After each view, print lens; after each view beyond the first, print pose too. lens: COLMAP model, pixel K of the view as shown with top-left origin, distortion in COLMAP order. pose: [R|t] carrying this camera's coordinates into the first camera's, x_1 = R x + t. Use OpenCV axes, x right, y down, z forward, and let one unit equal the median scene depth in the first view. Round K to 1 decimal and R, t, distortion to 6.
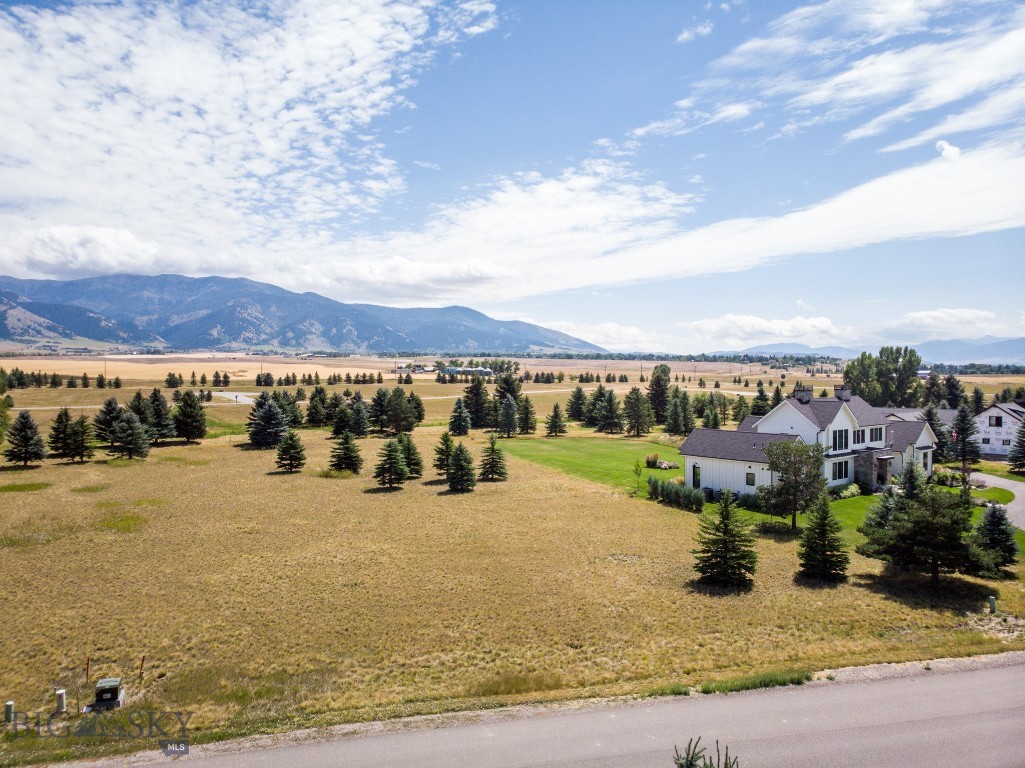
lens RADIAL K [[743.9, 0, 524.1], [0, 743.9, 356.5], [0, 0, 1]] dist [-0.002633, 0.001168]
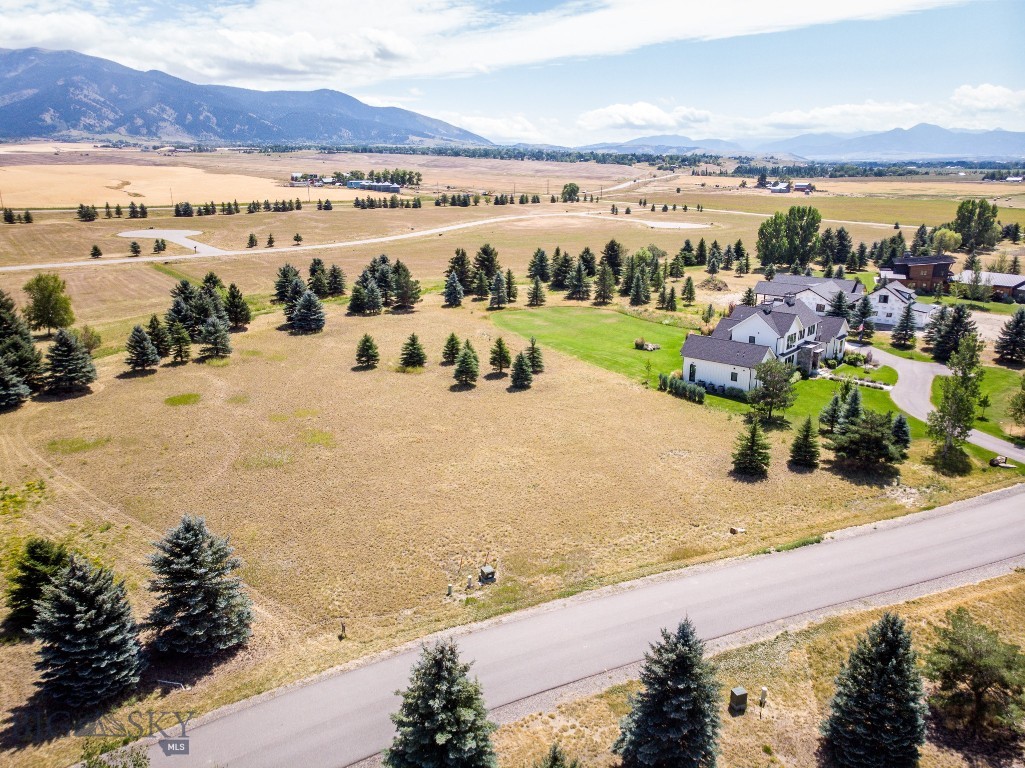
lens RADIAL K [[743.9, 0, 517.9], [0, 743.9, 364.3], [0, 0, 1]] dist [-0.002633, 0.001168]
pose [[0.988837, -0.037888, 0.144104, -0.205680], [-0.004132, 0.959786, 0.280701, -0.170088], [-0.148944, -0.278163, 0.948916, -0.191523]]
